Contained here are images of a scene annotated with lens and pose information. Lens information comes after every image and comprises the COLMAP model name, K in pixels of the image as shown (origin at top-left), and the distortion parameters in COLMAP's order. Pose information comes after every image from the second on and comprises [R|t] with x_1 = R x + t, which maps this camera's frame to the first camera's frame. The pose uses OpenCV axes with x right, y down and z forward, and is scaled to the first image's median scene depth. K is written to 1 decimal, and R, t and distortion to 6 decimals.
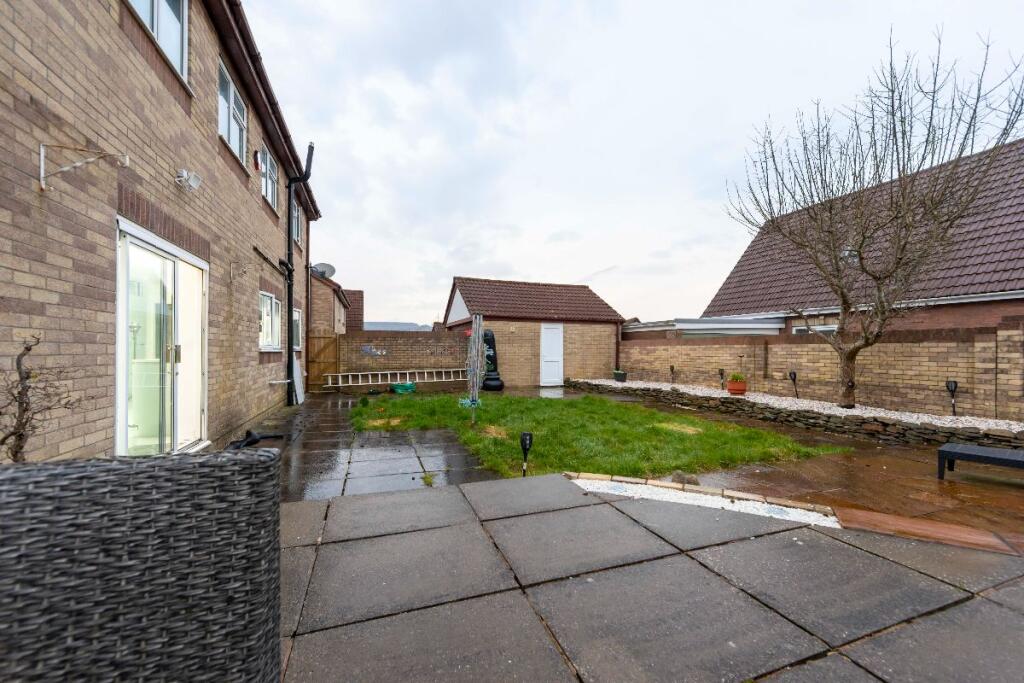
lens RADIAL K [[407.9, 0, 529.6], [0, 407.9, 333.1], [0, 0, 1]] dist [-0.000192, -0.000108]
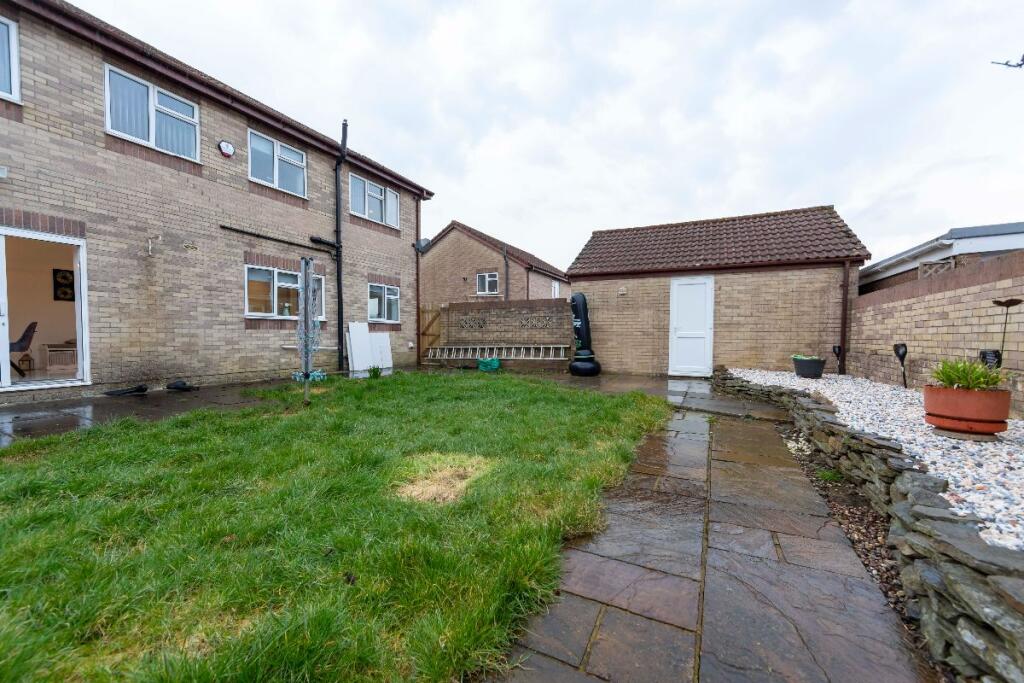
lens RADIAL K [[406.2, 0, 516.0], [0, 406.2, 346.7], [0, 0, 1]] dist [-0.001965, -0.000046]
pose [[0.665263, 0.021813, -0.746290, 0.371833], [0.030216, 0.997968, 0.056105, 0.044078], [0.745997, -0.059874, 0.663252, 0.418892]]
